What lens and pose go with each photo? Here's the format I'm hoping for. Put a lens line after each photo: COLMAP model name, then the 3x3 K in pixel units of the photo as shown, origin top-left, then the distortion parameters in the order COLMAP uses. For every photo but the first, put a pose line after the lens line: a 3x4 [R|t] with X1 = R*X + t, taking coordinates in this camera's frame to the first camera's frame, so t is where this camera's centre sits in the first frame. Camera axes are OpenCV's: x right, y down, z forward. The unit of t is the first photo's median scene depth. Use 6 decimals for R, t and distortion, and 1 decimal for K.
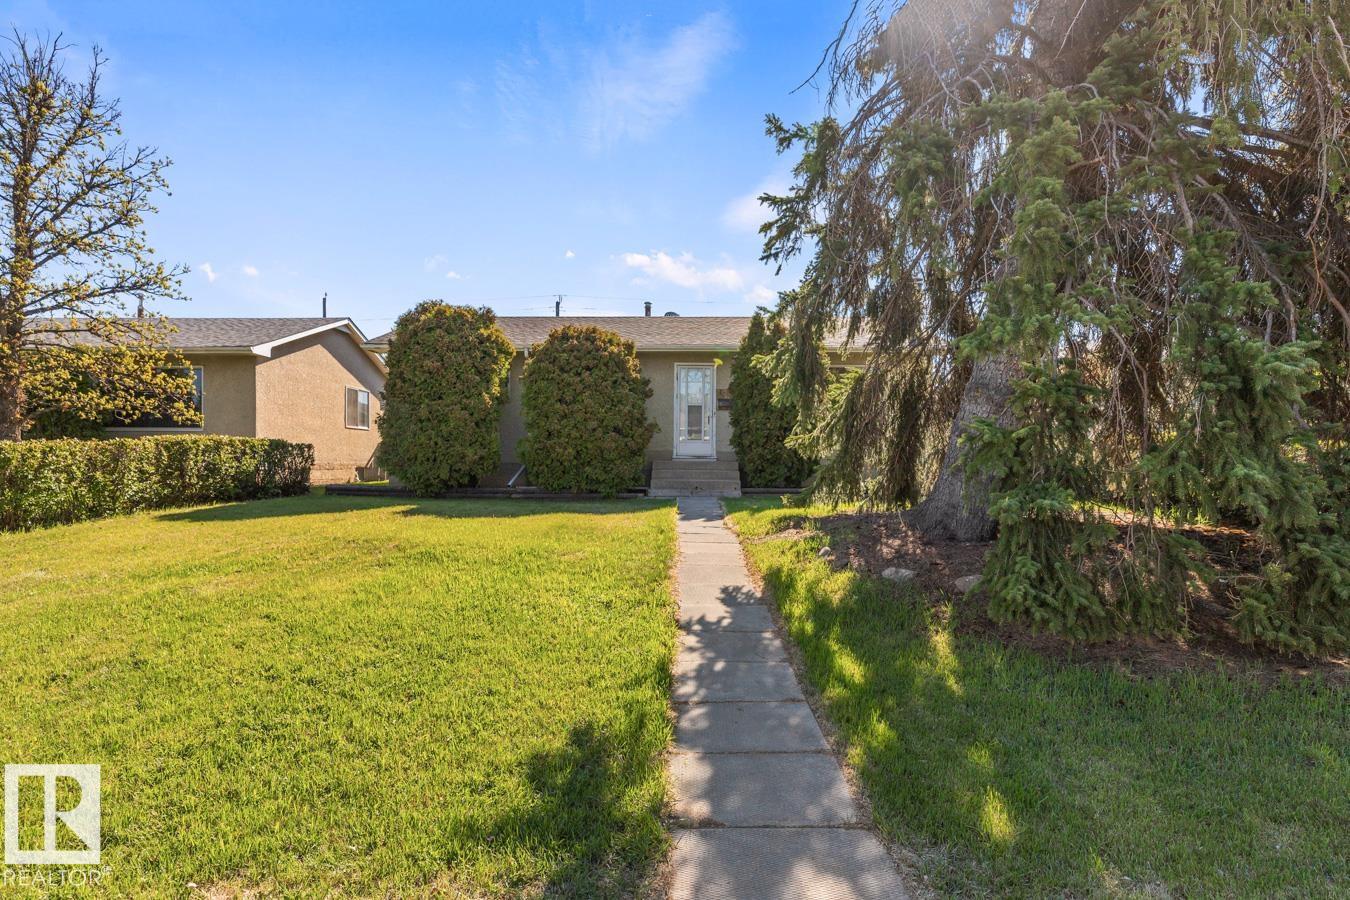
lens RADIAL K [[705.9, 0, 678.6], [0, 705.9, 454.3], [0, 0, 1]] dist [-0.000890, -0.001188]
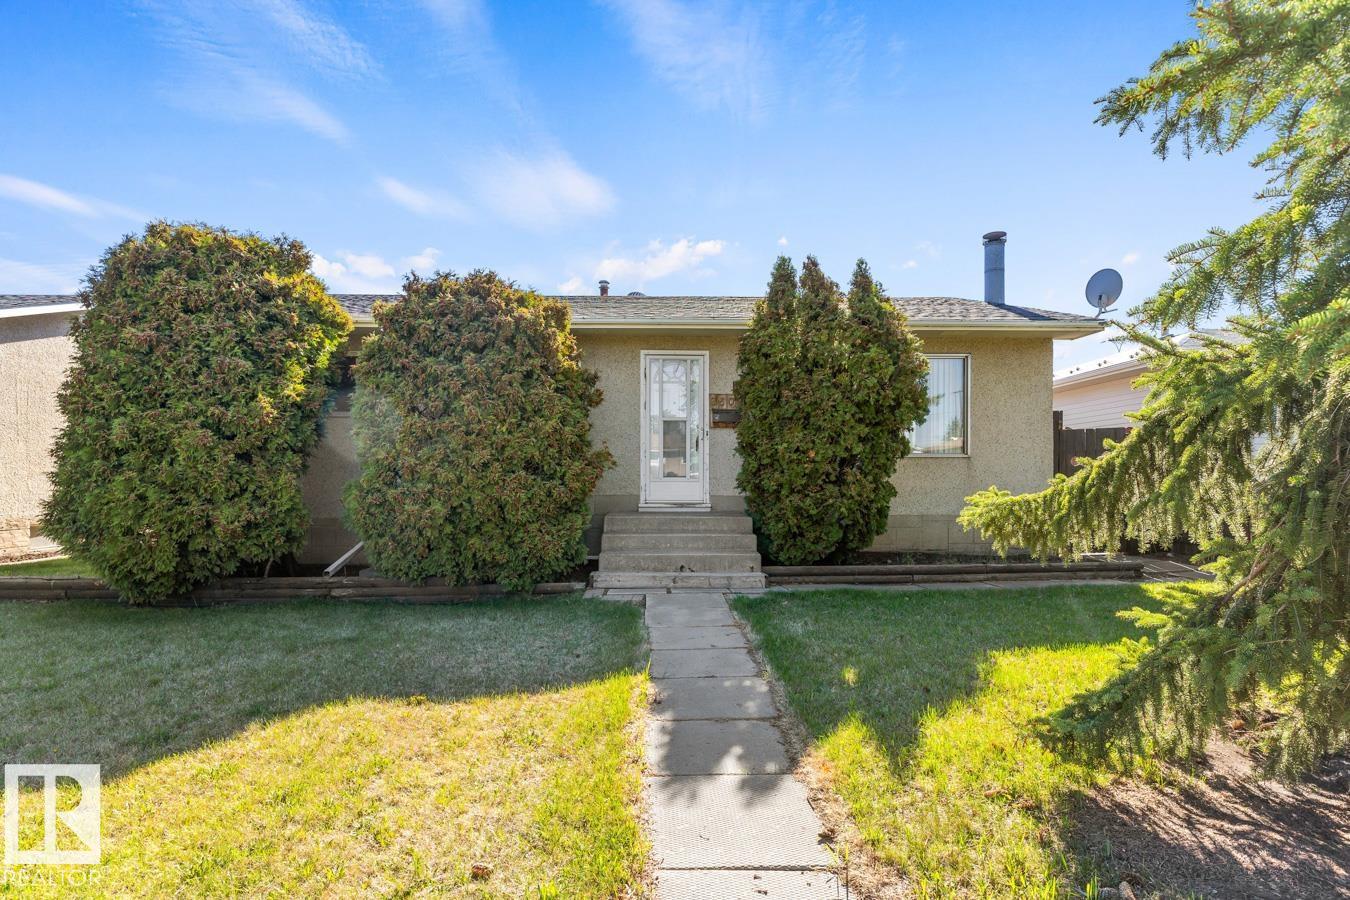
lens RADIAL K [[624.4, 0, 679.4], [0, 624.4, 457.6], [0, 0, 1]] dist [0.008976, -0.002407]
pose [[0.998518, -0.006461, 0.054036, -0.002965], [0.007401, 0.999825, -0.017207, -0.036660], [-0.053916, 0.017581, 0.998391, 0.613145]]
